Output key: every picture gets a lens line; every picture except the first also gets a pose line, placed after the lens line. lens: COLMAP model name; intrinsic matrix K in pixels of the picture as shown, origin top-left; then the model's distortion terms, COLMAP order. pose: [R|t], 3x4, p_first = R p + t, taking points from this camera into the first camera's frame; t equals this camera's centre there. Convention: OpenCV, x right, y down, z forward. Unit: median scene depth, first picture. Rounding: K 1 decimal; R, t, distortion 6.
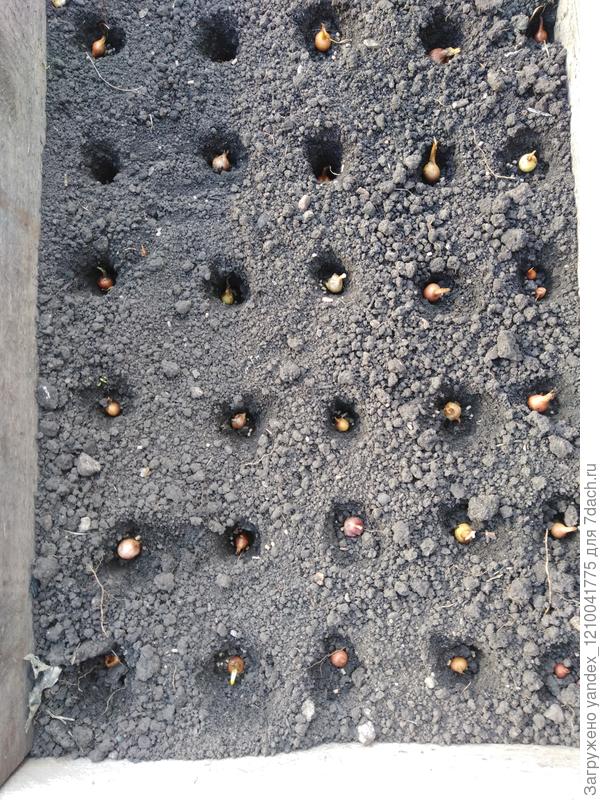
lens RADIAL K [[592.3, 0, 300.0], [0, 592.3, 400.0], [0, 0, 1]] dist [0.002766, -0.010151]
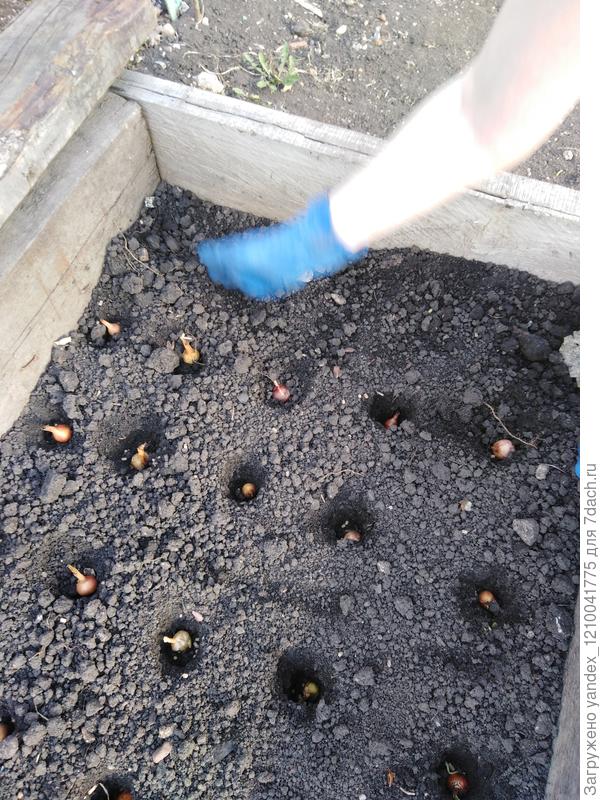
lens RADIAL K [[592.3, 0, 300.0], [0, 592.3, 400.0], [0, 0, 1]] dist [0.002766, -0.010151]
pose [[-0.918125, -0.325057, 0.226680, -0.176693], [0.396117, -0.769672, 0.500695, -0.299999], [0.011715, 0.549493, 0.835416, 0.147640]]
